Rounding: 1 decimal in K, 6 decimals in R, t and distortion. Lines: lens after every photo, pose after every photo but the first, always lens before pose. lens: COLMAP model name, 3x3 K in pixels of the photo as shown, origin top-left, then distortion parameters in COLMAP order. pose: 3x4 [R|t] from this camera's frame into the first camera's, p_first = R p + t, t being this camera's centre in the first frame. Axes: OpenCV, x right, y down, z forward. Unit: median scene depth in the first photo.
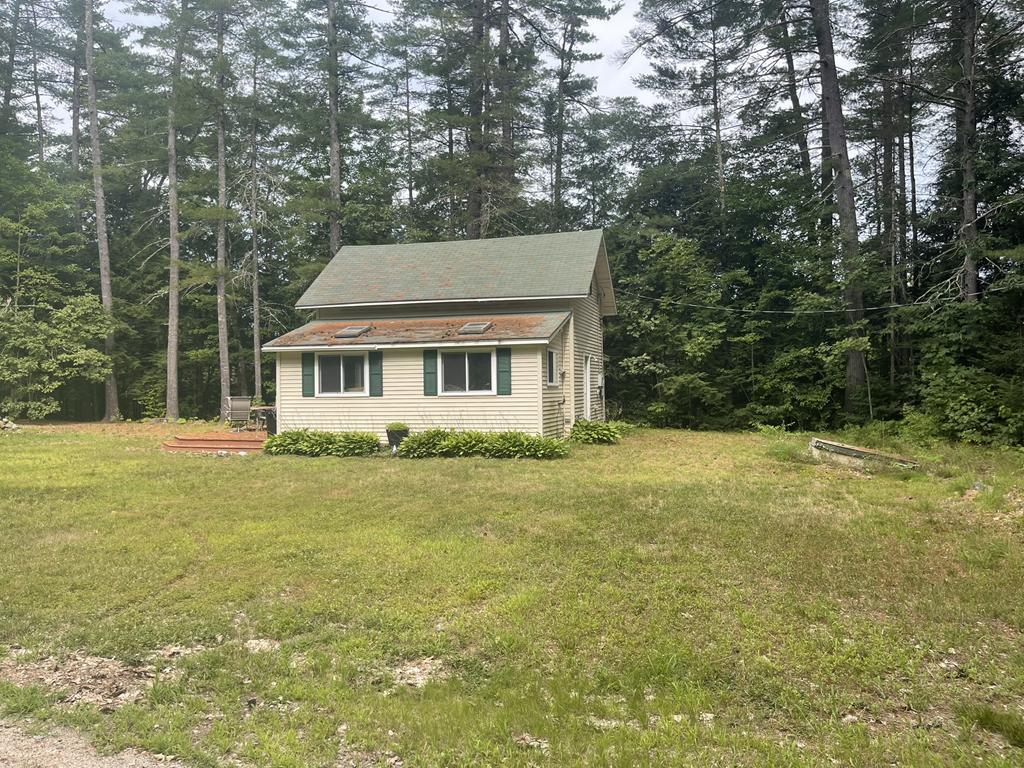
lens RADIAL K [[779.9, 0, 515.1], [0, 779.9, 380.7], [0, 0, 1]] dist [0.078711, -0.110065]
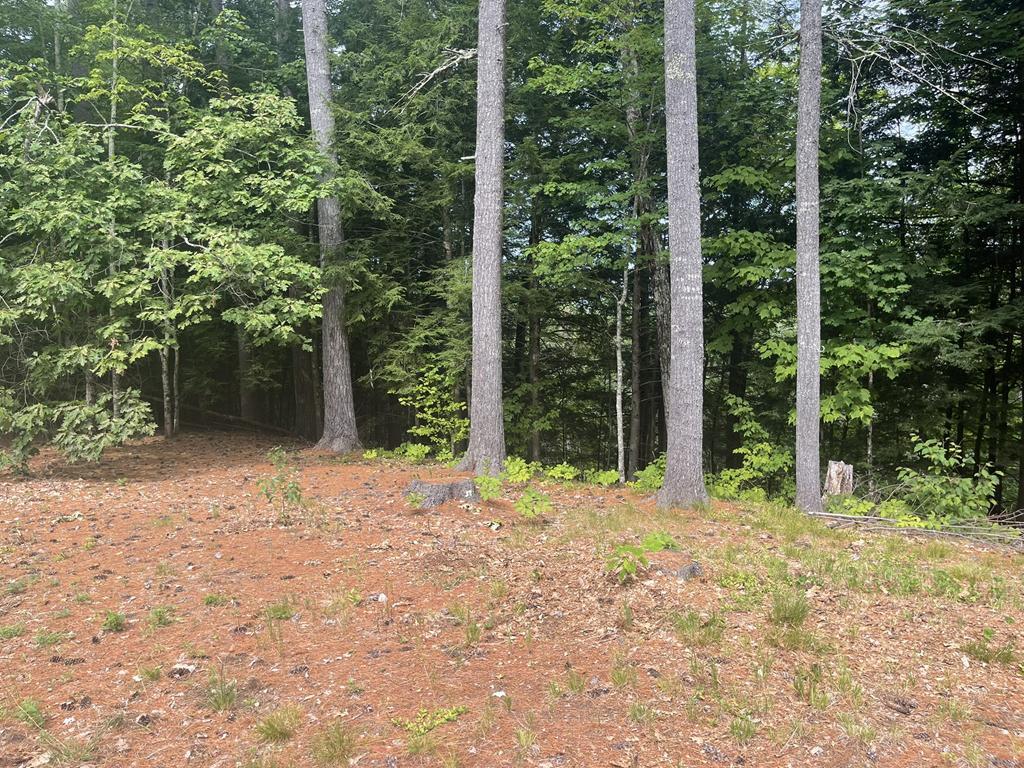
lens RADIAL K [[779.9, 0, 545.3], [0, 779.9, 392.1], [0, 0, 1]] dist [0.078711, -0.110065]
pose [[0.952573, 0.017956, -0.303779, -0.346690], [-0.004124, 0.998928, 0.046114, 0.007183], [0.304281, -0.042674, 0.951626, 0.773872]]
